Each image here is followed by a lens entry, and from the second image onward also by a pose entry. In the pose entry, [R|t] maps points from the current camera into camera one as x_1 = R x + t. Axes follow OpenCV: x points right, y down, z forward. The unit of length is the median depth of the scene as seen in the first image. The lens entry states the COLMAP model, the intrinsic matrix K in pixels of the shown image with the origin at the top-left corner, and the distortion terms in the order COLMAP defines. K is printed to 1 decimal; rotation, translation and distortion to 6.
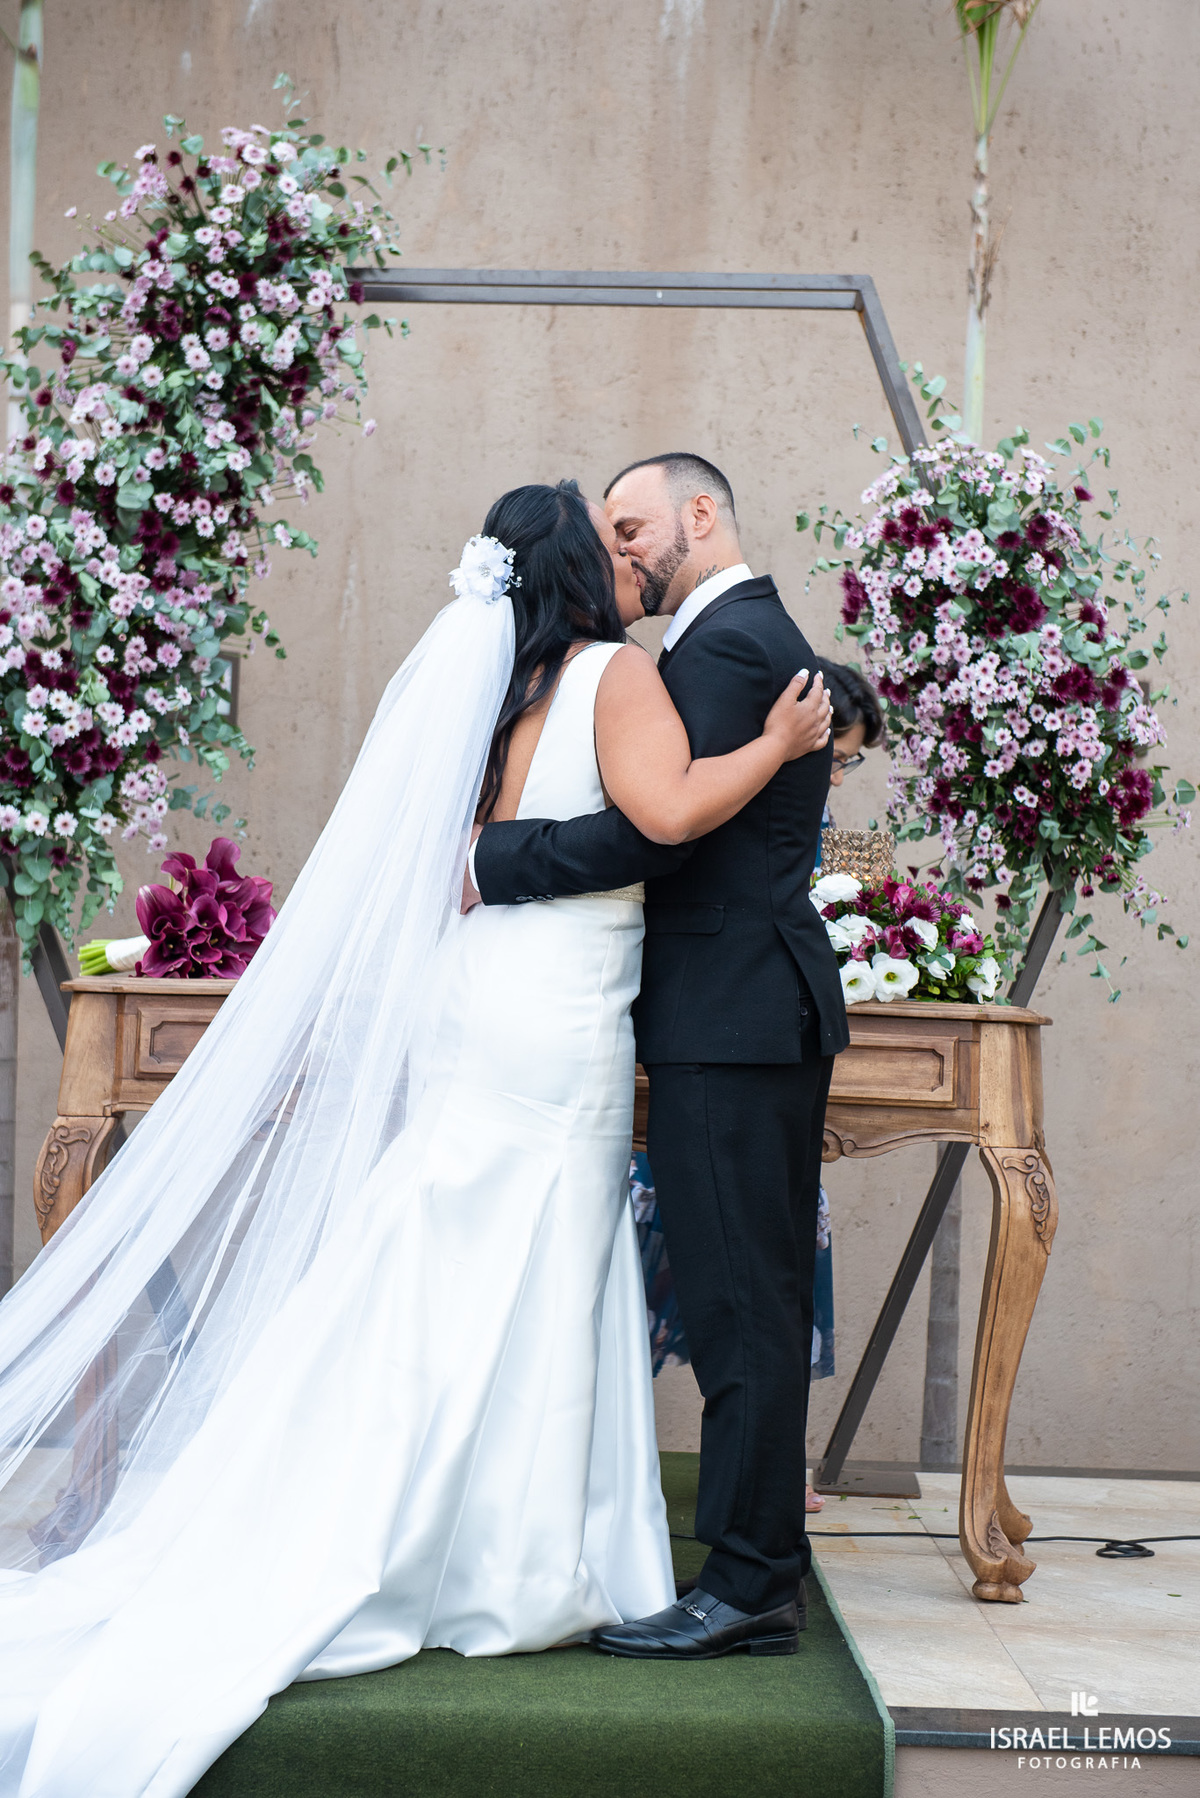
lens RADIAL K [[3413.0, 0, 600.0], [0, 3413.0, 899.0], [0, 0, 1]] dist [0.077879, 0.115152]
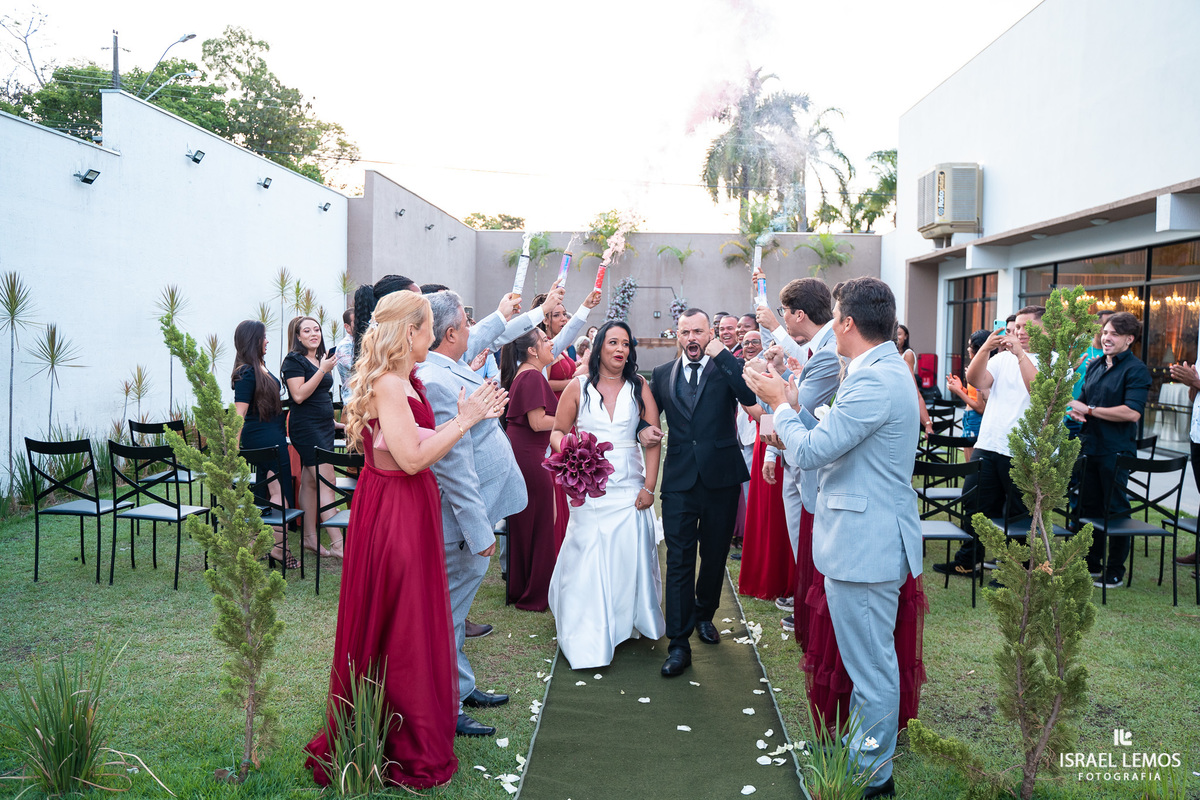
lens RADIAL K [[970.7, 0, 600.0], [0, 970.7, 400.0], [0, 0, 1]] dist [-0.119798, 0.094448]
pose [[0.998578, -0.010217, -0.052317, -0.014051], [0.015238, 0.995217, 0.096488, -0.111437], [0.051081, -0.097148, 0.993958, -3.163506]]
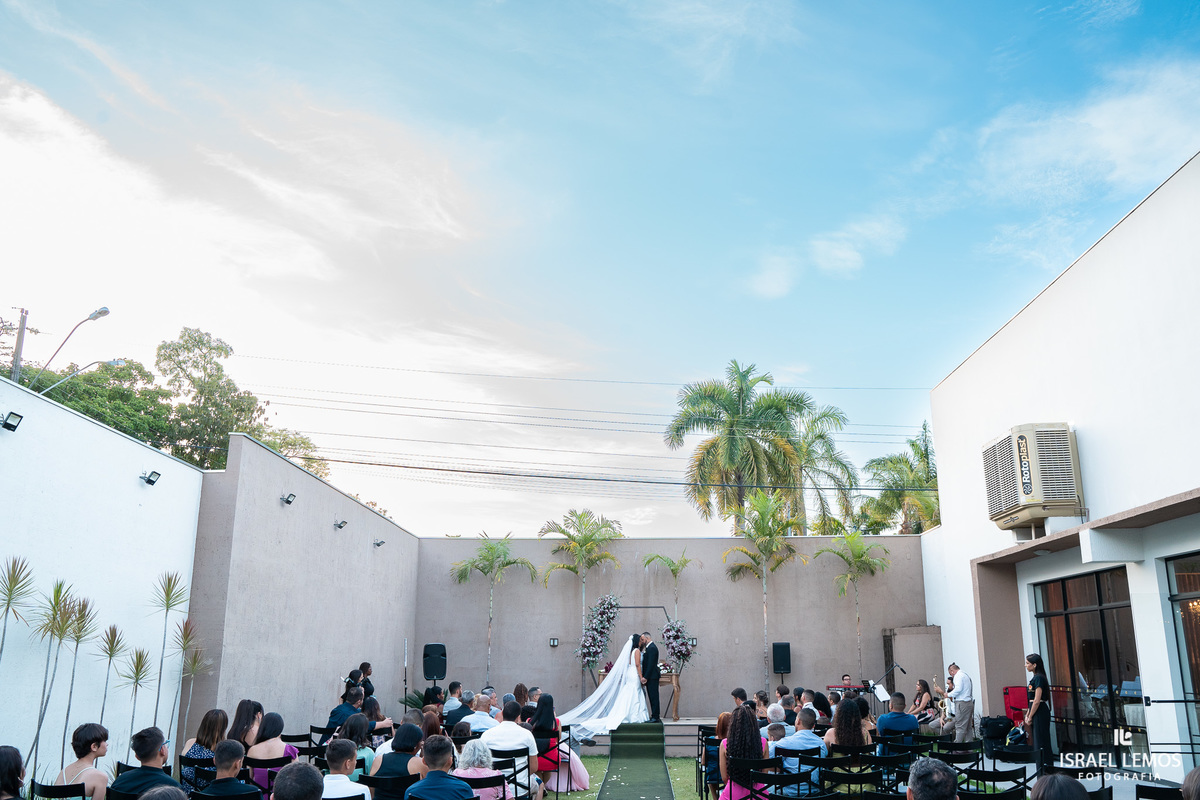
lens RADIAL K [[970.7, 0, 600.0], [0, 970.7, 400.0], [0, 0, 1]] dist [-0.119798, 0.094448]
pose [[0.998923, -0.034640, -0.030867, -0.008380], [0.026362, 0.971204, -0.236787, -0.099061], [0.038181, 0.235718, 0.971071, -2.287748]]
